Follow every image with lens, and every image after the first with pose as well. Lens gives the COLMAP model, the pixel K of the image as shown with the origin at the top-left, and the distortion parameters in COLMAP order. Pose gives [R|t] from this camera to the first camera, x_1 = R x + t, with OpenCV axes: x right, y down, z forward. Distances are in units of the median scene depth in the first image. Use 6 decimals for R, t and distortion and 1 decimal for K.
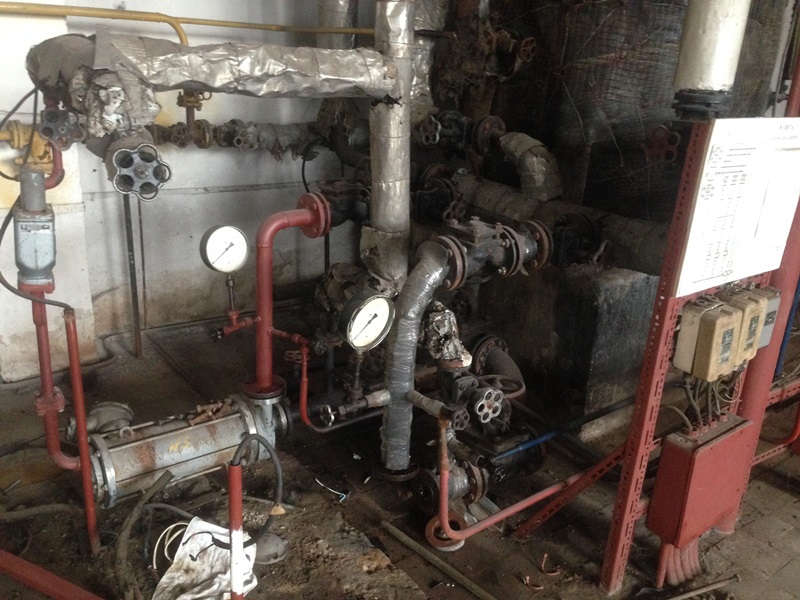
lens RADIAL K [[727.8, 0, 400.0], [0, 727.8, 300.0], [0, 0, 1]] dist [0.123462, -0.201579]
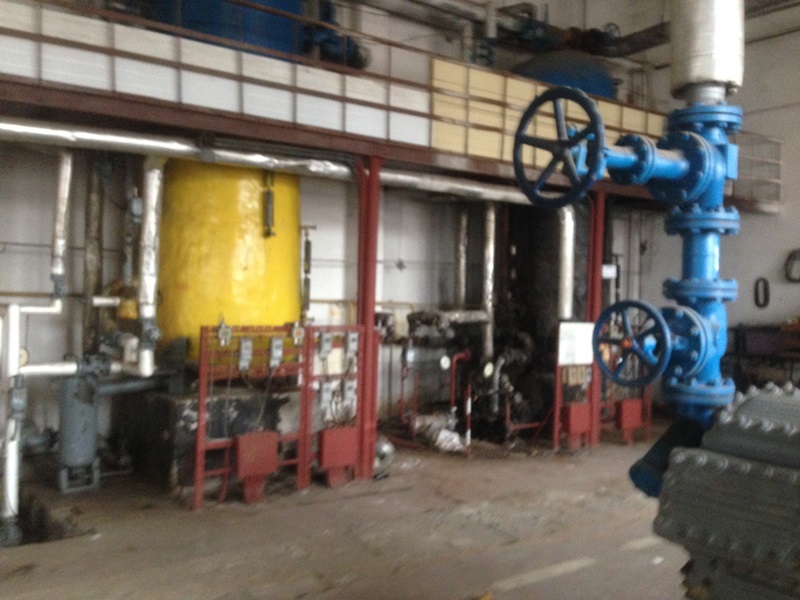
lens RADIAL K [[727.8, 0, 400.0], [0, 727.8, 300.0], [0, 0, 1]] dist [0.123462, -0.201579]
pose [[0.998514, -0.032313, -0.043882, -0.295319], [0.016267, 0.945259, -0.325914, 0.849124], [0.052011, 0.324716, 0.944380, -2.668062]]
